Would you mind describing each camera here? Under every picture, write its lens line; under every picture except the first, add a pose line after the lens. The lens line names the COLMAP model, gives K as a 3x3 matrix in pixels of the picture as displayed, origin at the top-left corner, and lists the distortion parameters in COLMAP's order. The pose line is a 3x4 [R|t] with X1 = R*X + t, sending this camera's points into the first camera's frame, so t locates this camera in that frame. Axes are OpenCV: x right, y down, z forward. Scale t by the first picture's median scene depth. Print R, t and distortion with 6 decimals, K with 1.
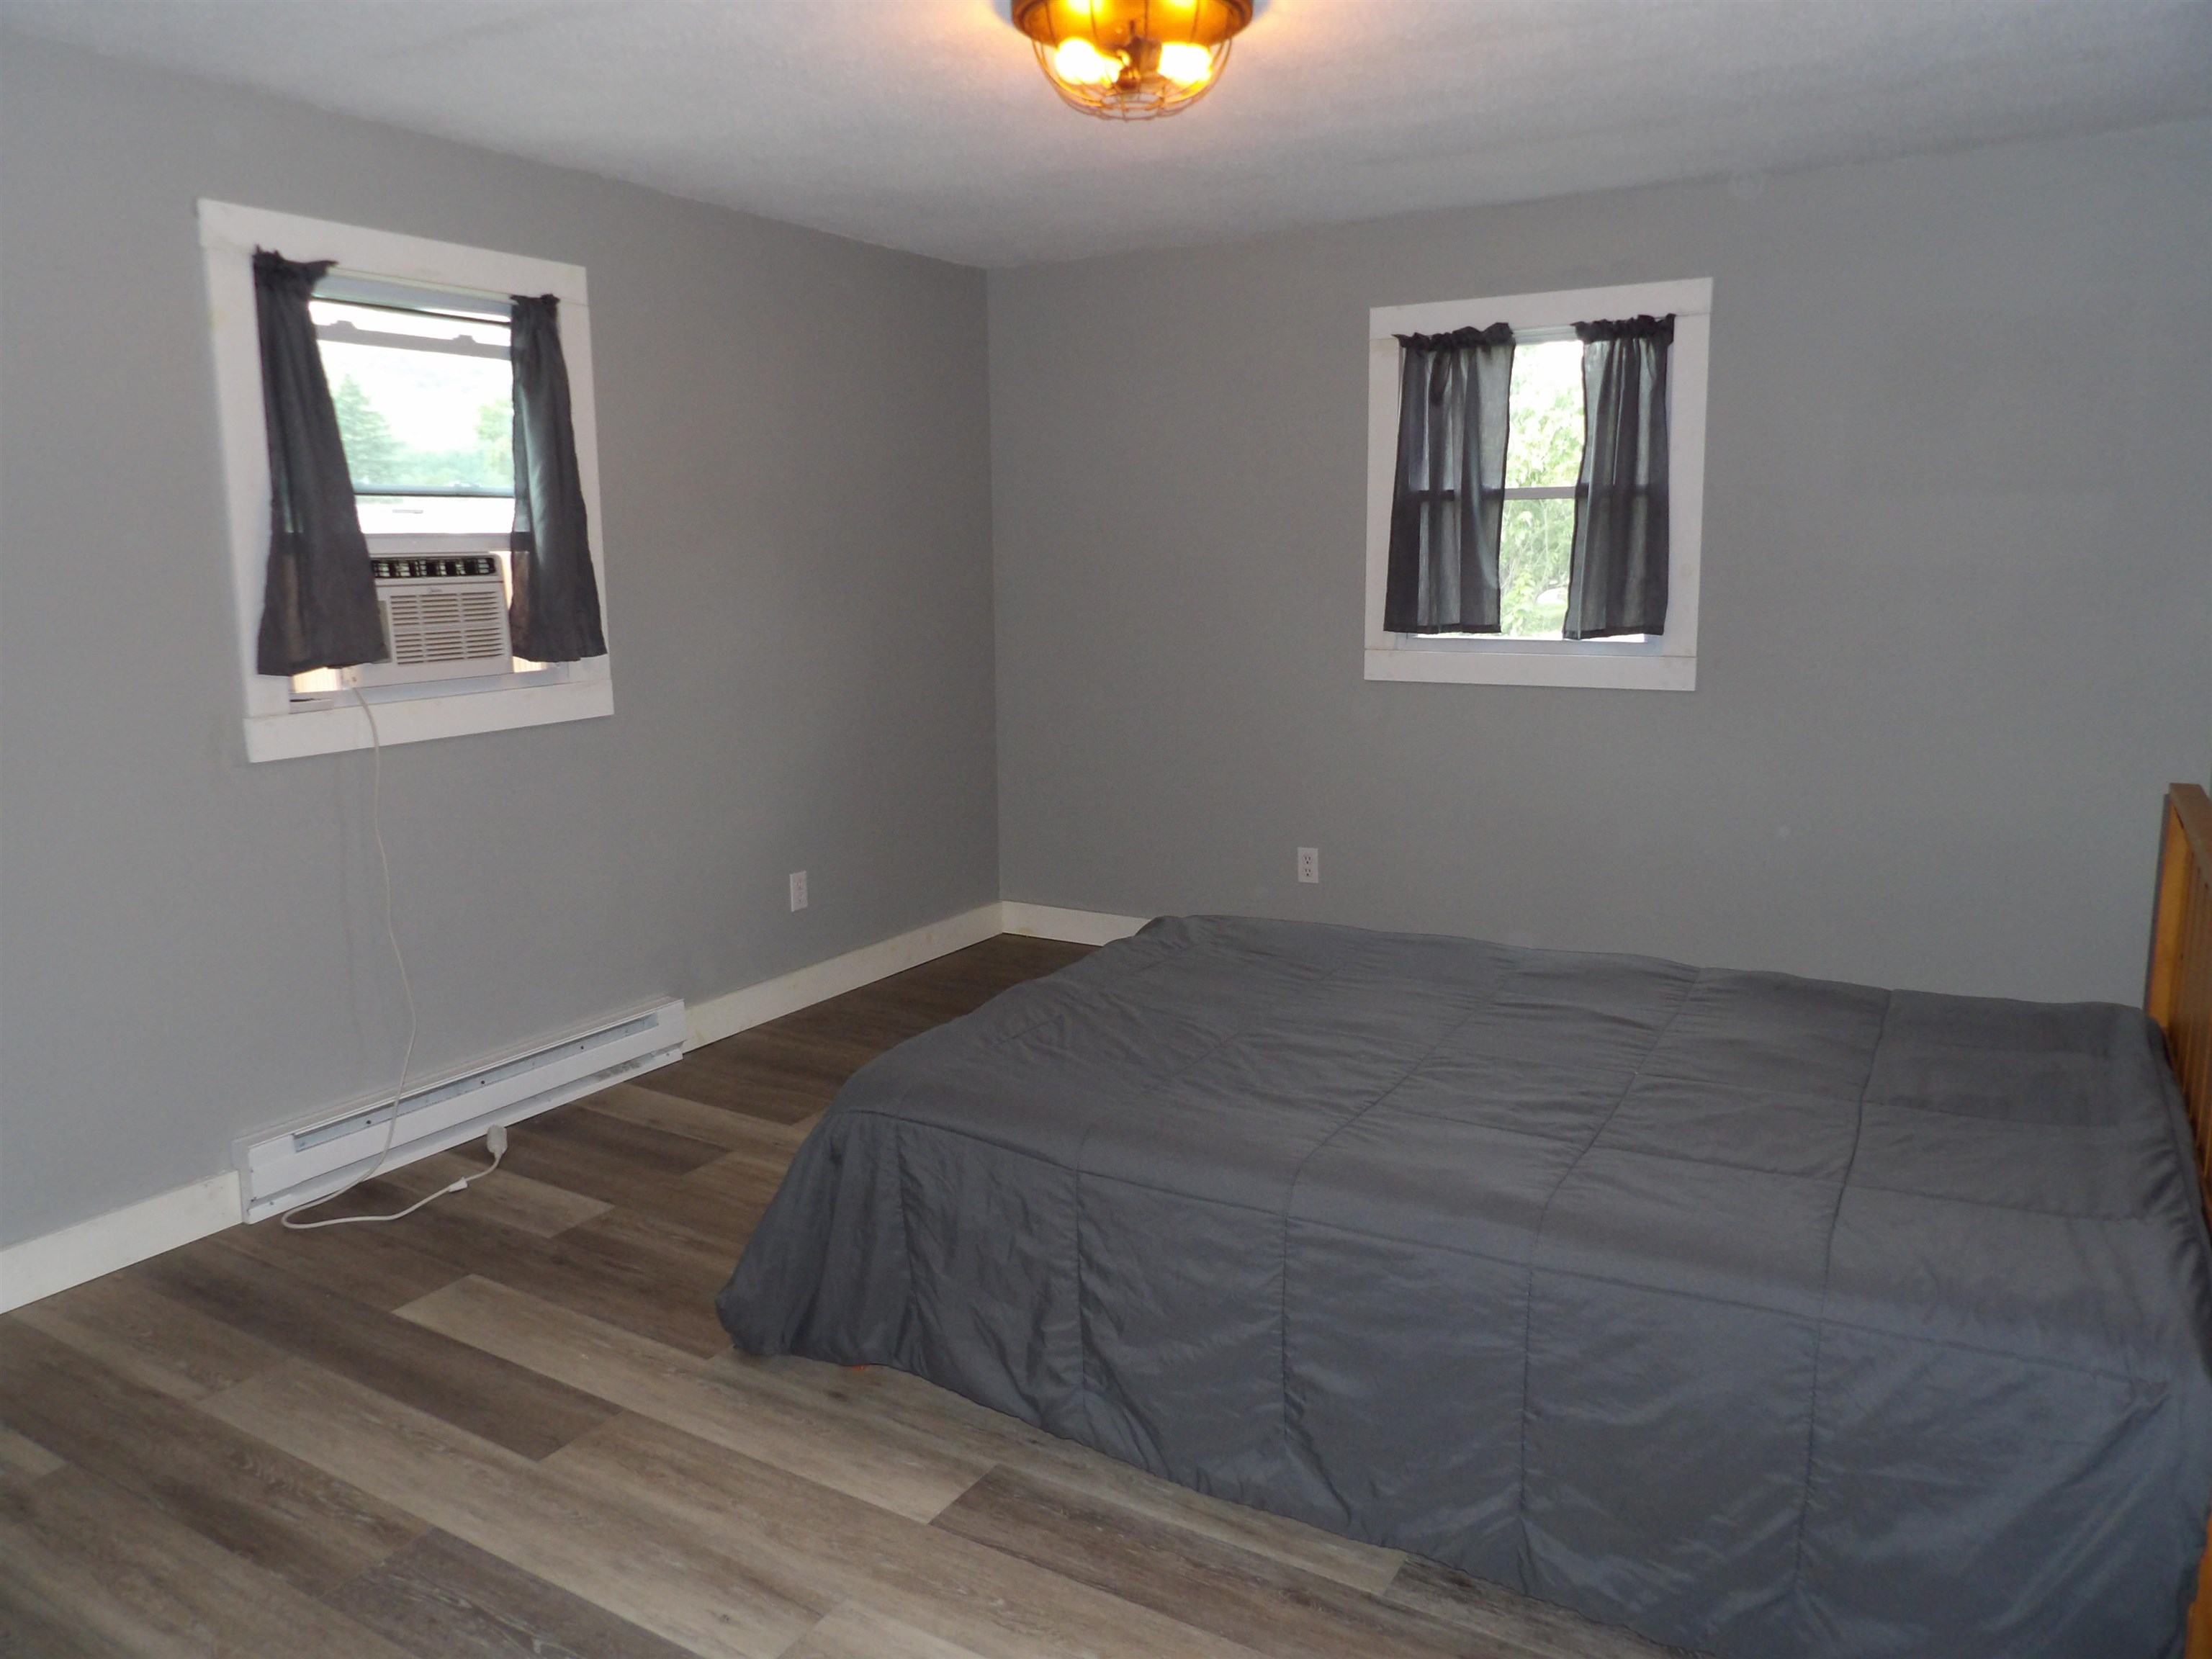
lens RADIAL K [[1590.0, 0, 1099.5], [0, 1590.0, 828.2], [0, 0, 1]] dist [-0.040634, 0.040062]
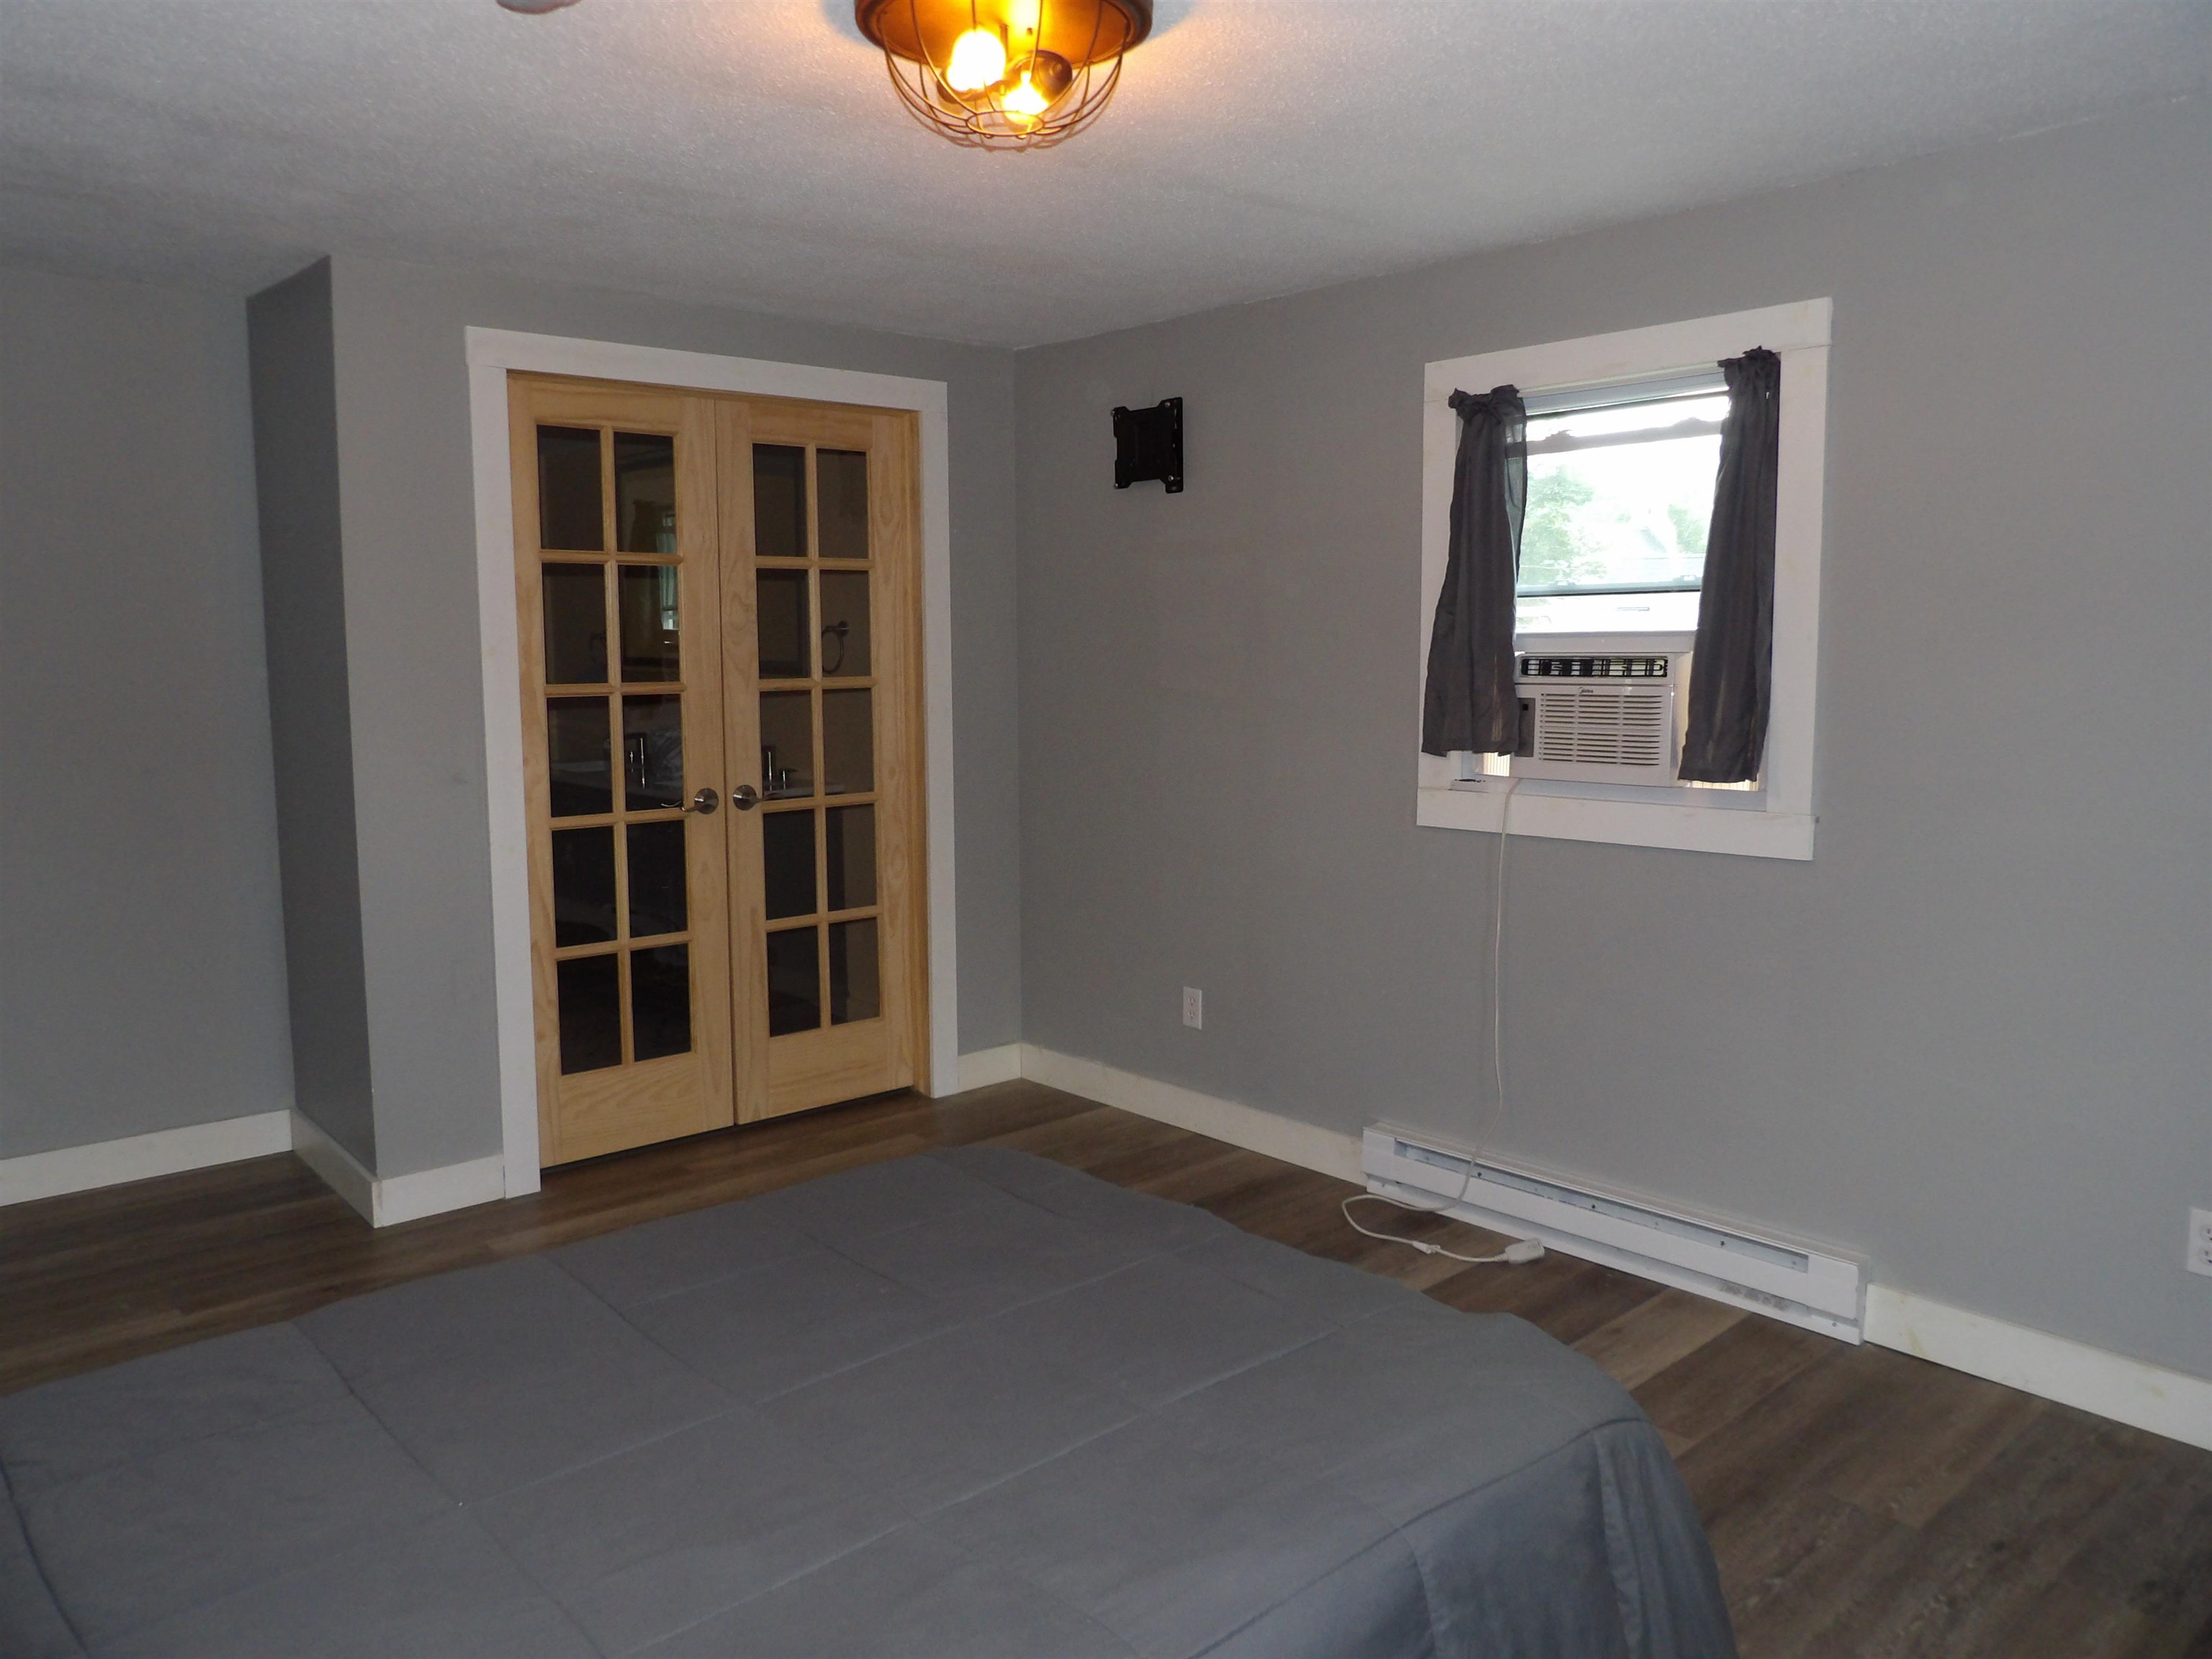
lens RADIAL K [[1590.0, 0, 1099.5], [0, 1590.0, 828.2], [0, 0, 1]] dist [-0.040634, 0.040062]
pose [[-0.309523, 0.118320, -0.943502, 0.615592], [-0.158735, 0.971876, 0.173952, -0.192109], [0.937549, 0.203609, -0.282037, 1.019486]]
